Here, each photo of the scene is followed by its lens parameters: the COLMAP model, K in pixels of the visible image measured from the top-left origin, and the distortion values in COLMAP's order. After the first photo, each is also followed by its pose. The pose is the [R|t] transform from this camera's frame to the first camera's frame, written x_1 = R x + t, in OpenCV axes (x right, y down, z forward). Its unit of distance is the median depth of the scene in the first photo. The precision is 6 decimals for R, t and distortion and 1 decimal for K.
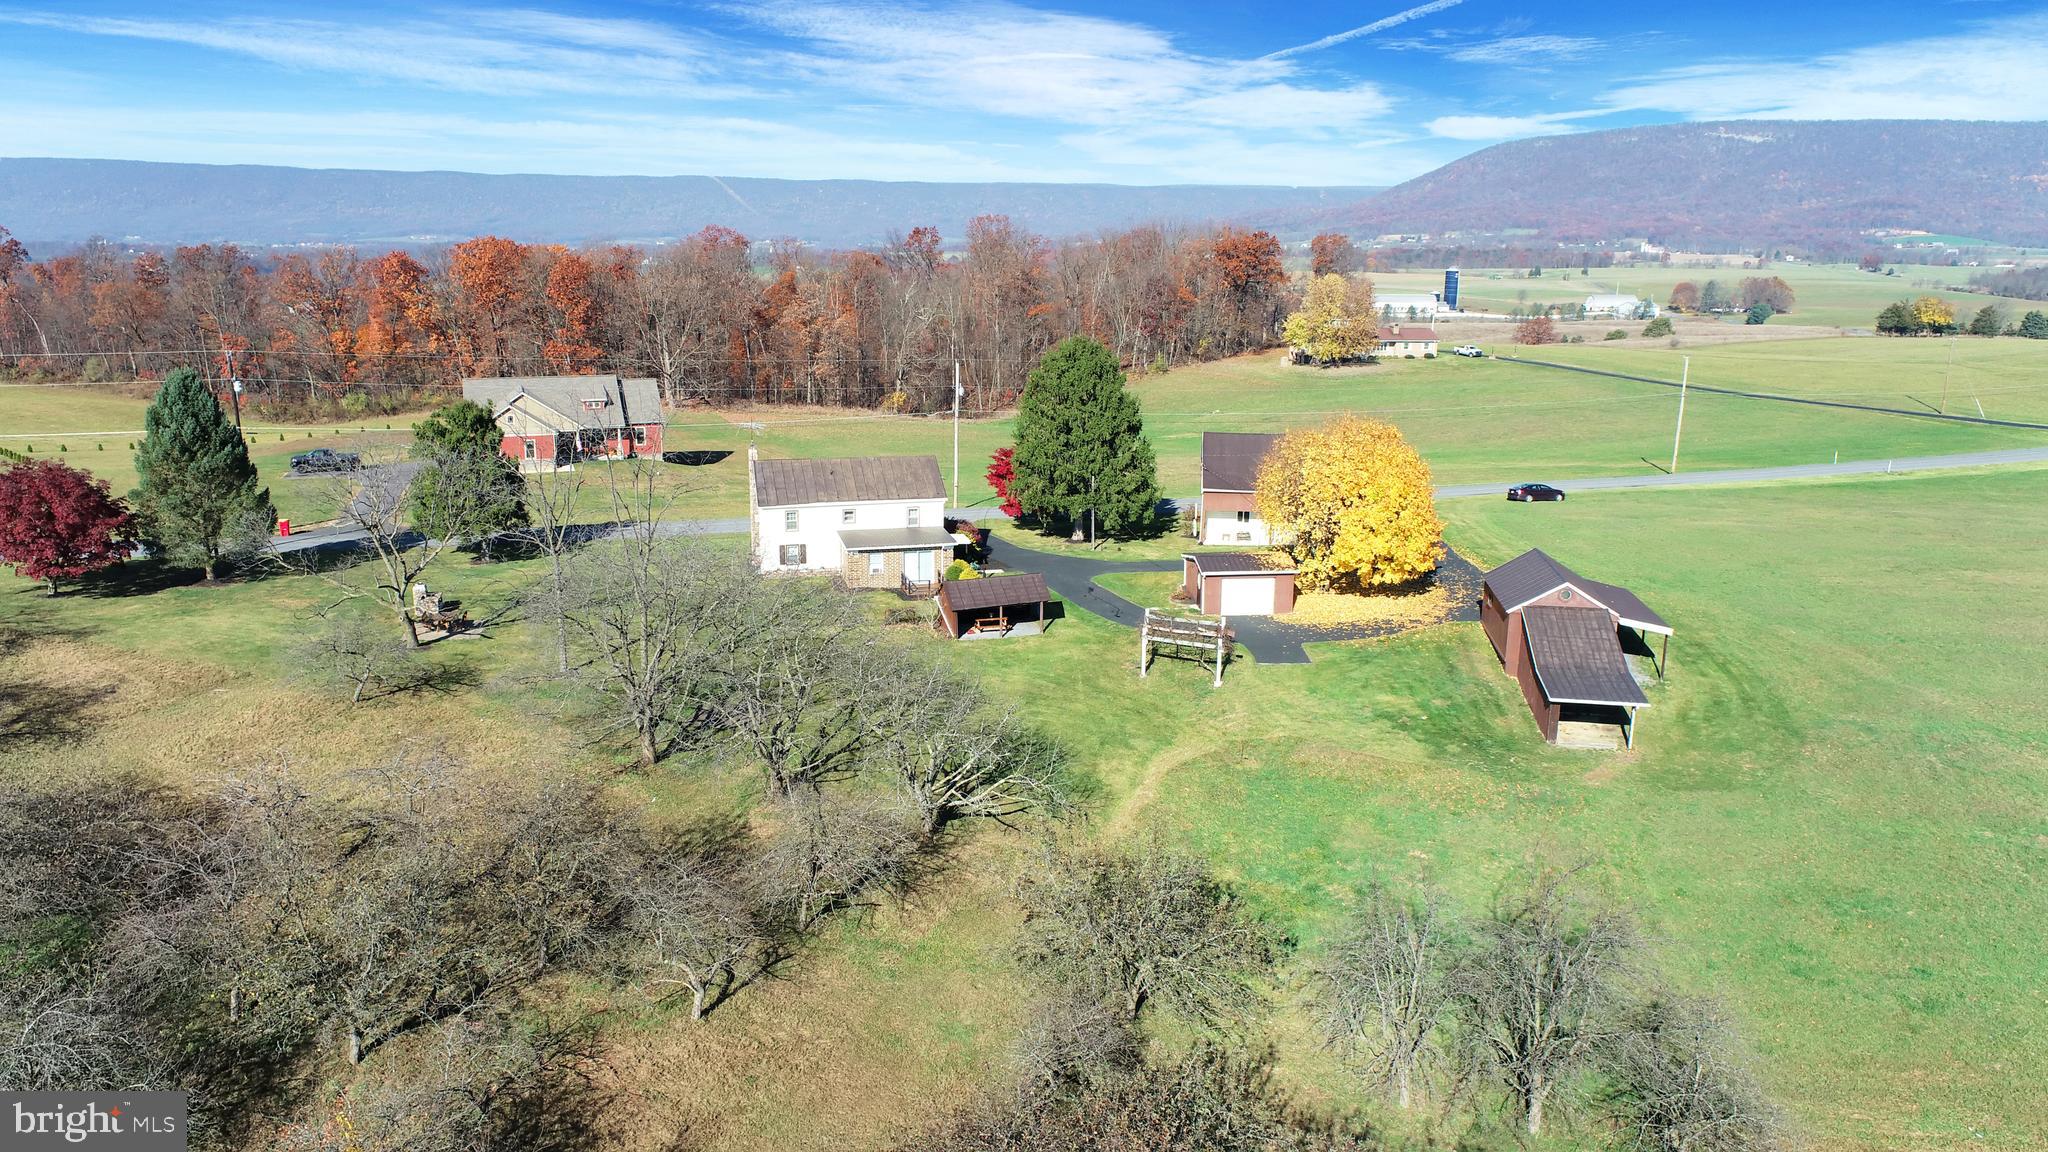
lens RADIAL K [[1408.5, 0, 1025.6], [0, 1408.5, 573.6], [0, 0, 1]] dist [-0.007246, 0.000966]
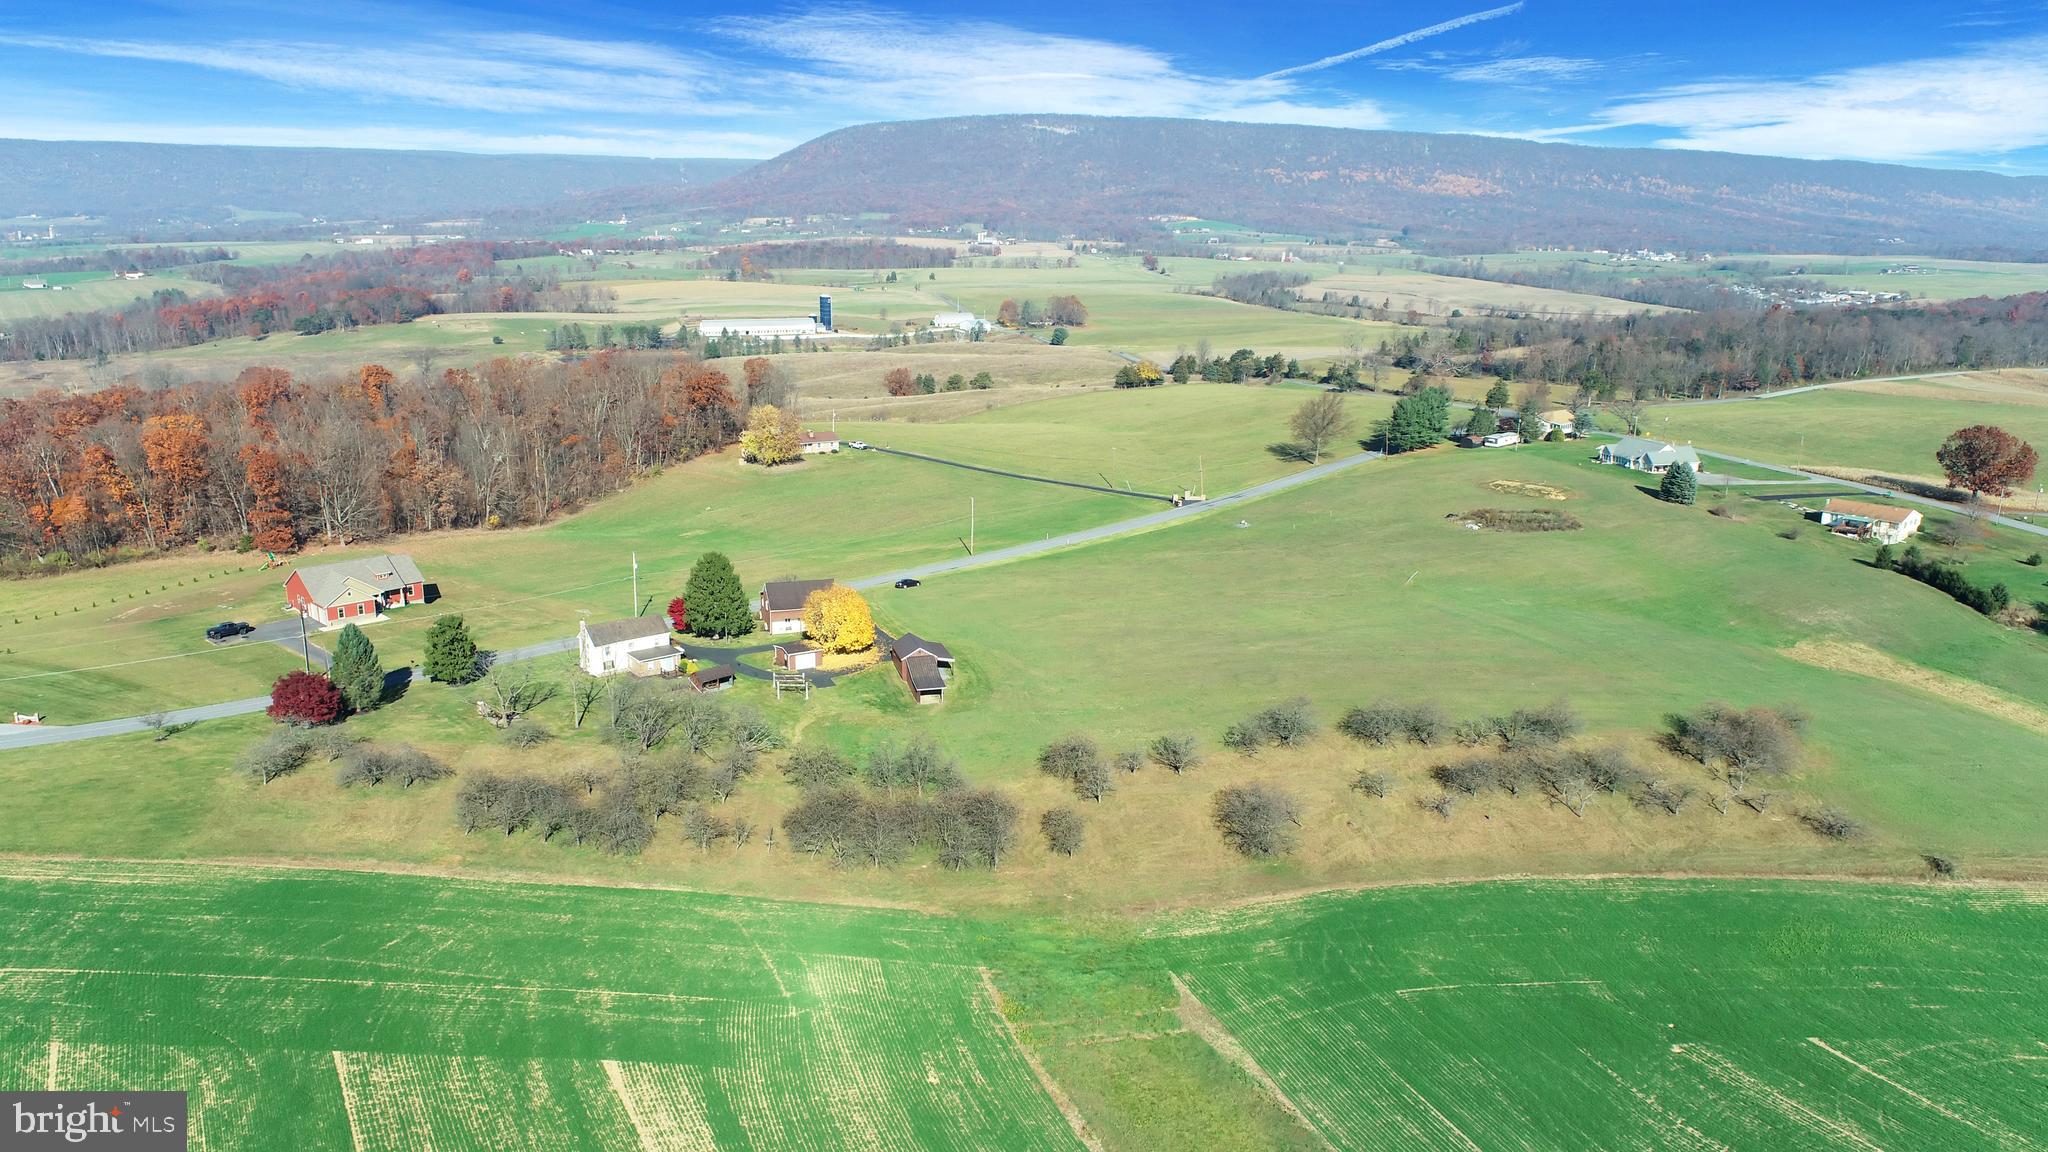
lens RADIAL K [[1408.5, 0, 1025.6], [0, 1408.5, 573.6], [0, 0, 1]] dist [-0.007246, 0.000966]
pose [[0.907501, -0.099986, 0.407976, -0.221245], [0.090790, 0.994988, 0.041895, -0.092760], [-0.410120, -0.000980, 0.912031, -0.655088]]
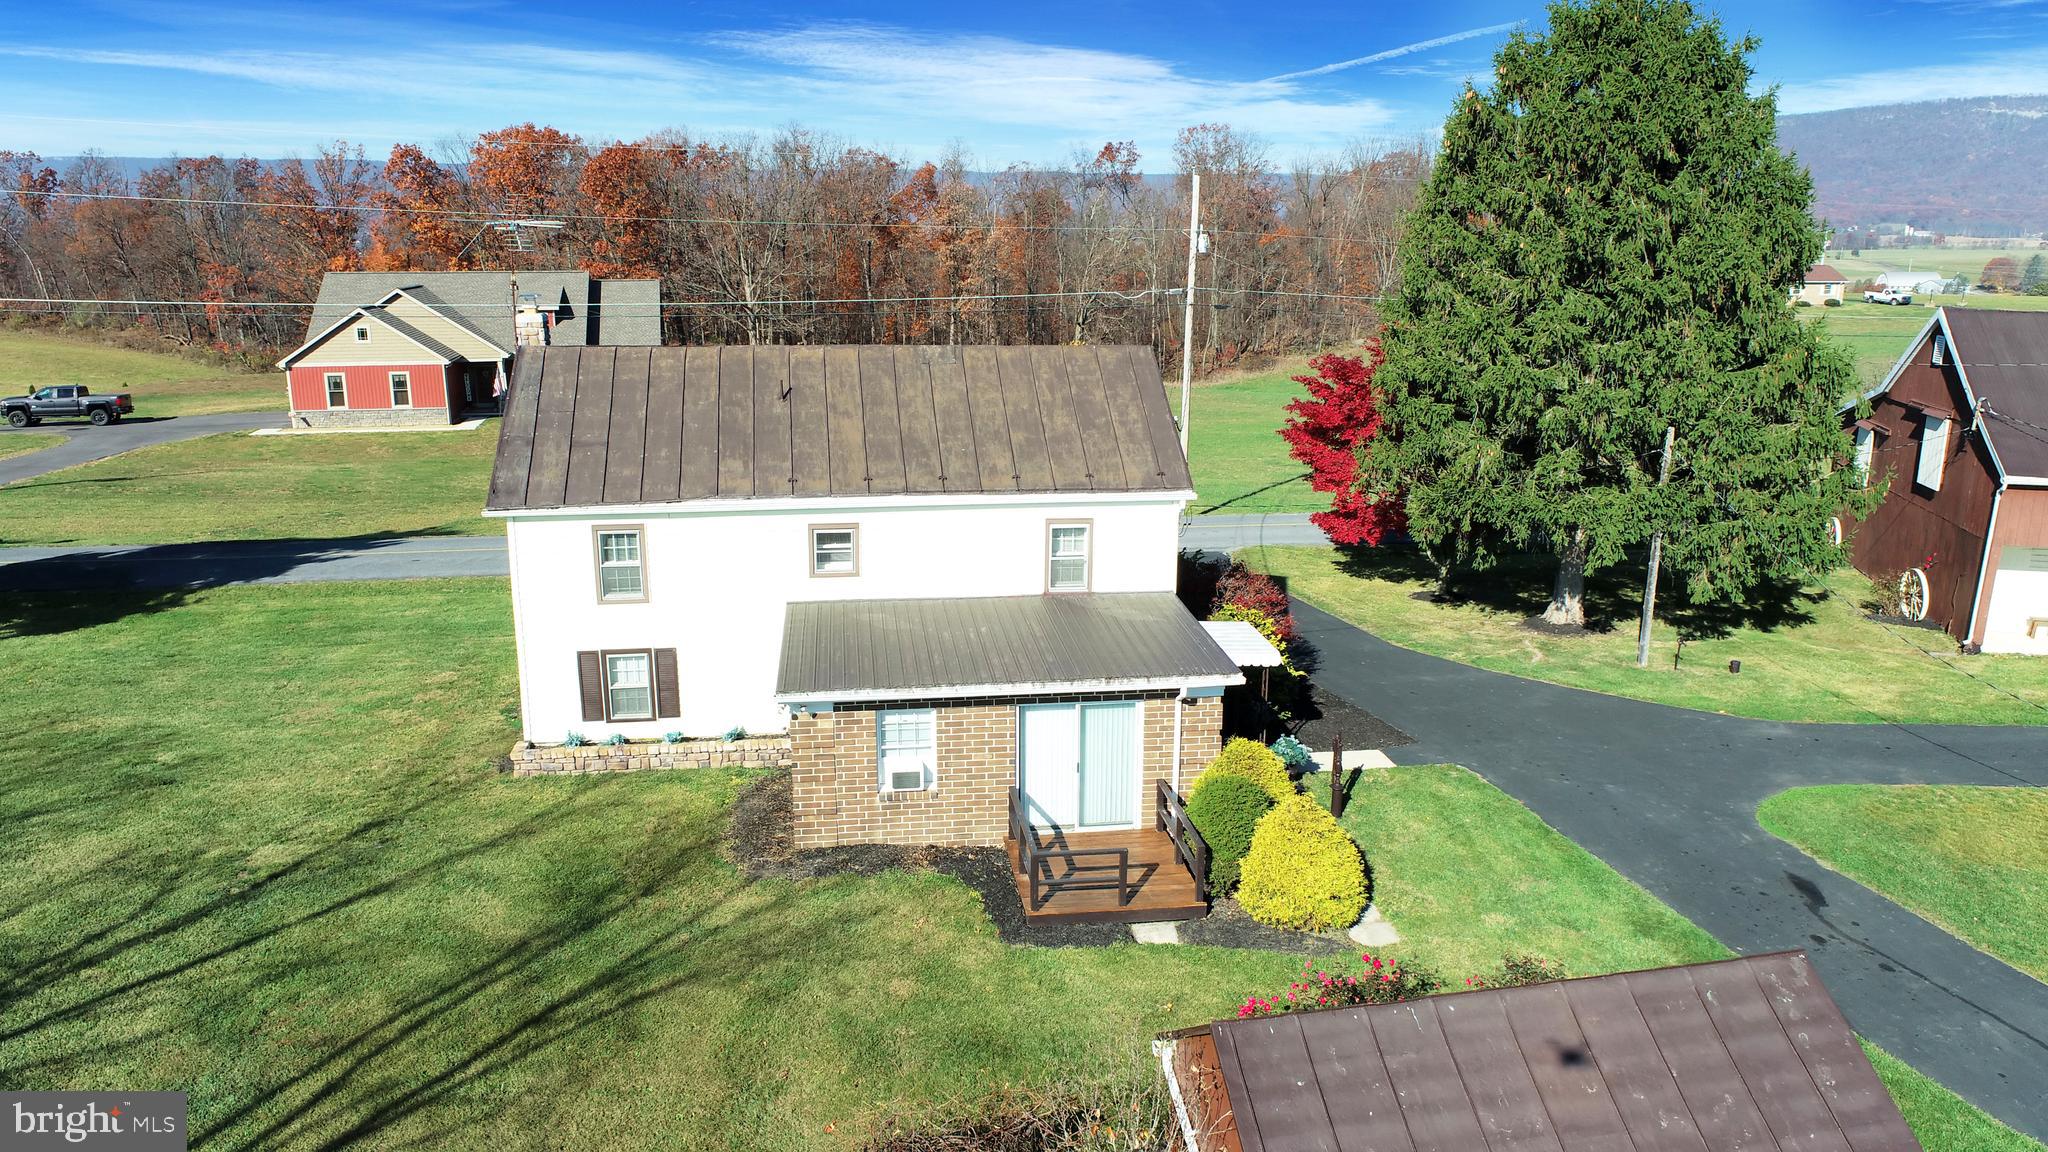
lens RADIAL K [[1412.1, 0, 1020.2], [0, 1412.1, 577.8], [0, 0, 1]] dist [-0.018399, 0.008929]
pose [[0.990805, 0.027242, -0.132528, -0.024896], [-0.026282, 0.999614, 0.008984, -0.018151], [0.132721, -0.005418, 0.991139, 0.344020]]
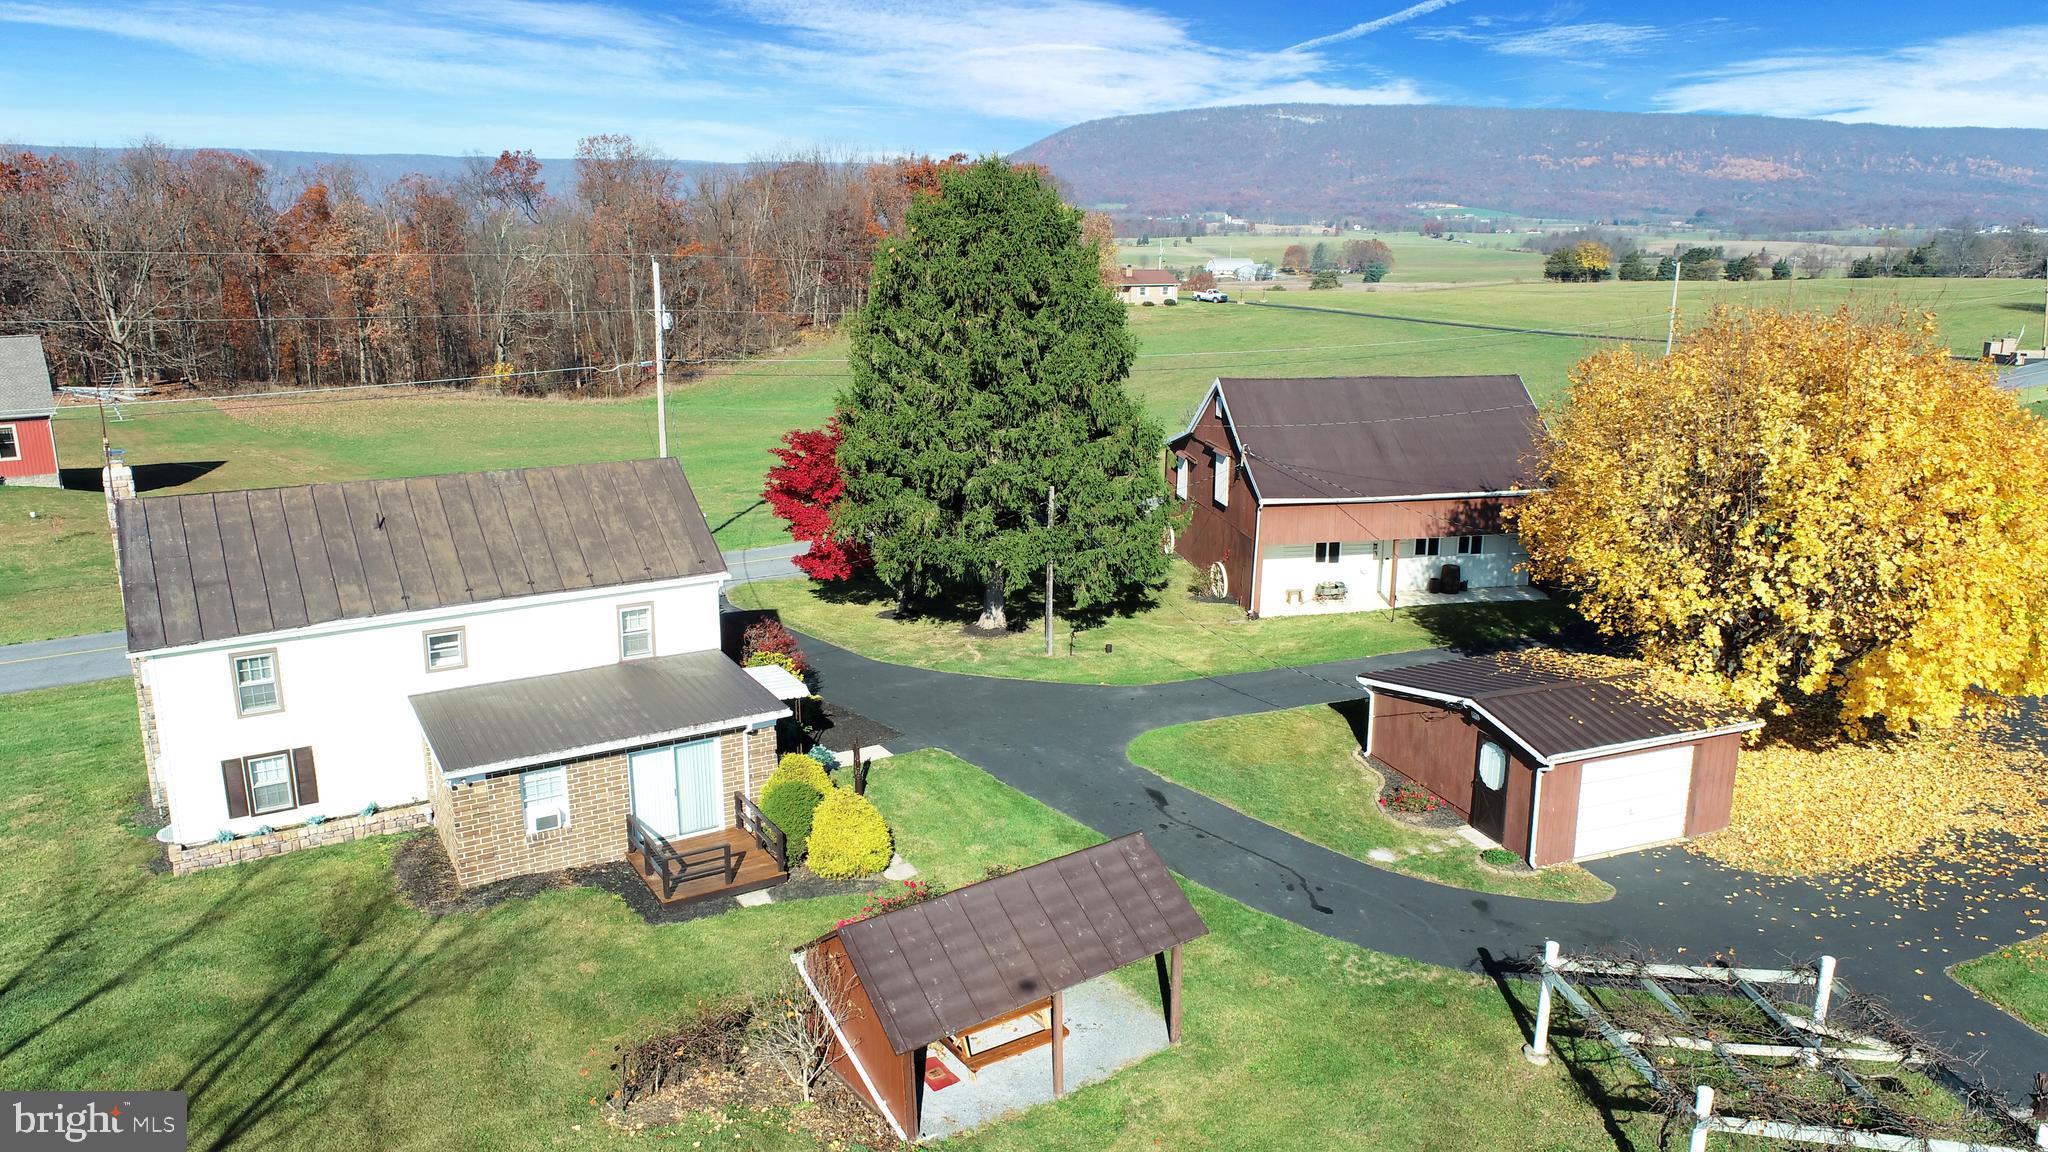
lens RADIAL K [[1408.5, 0, 1025.6], [0, 1408.5, 573.6], [0, 0, 1]] dist [-0.007246, 0.000966]
pose [[0.961889, -0.071306, 0.263980, -0.037056], [0.067592, 0.997445, 0.023138, -0.026815], [-0.264955, -0.004414, 0.964251, 0.298714]]
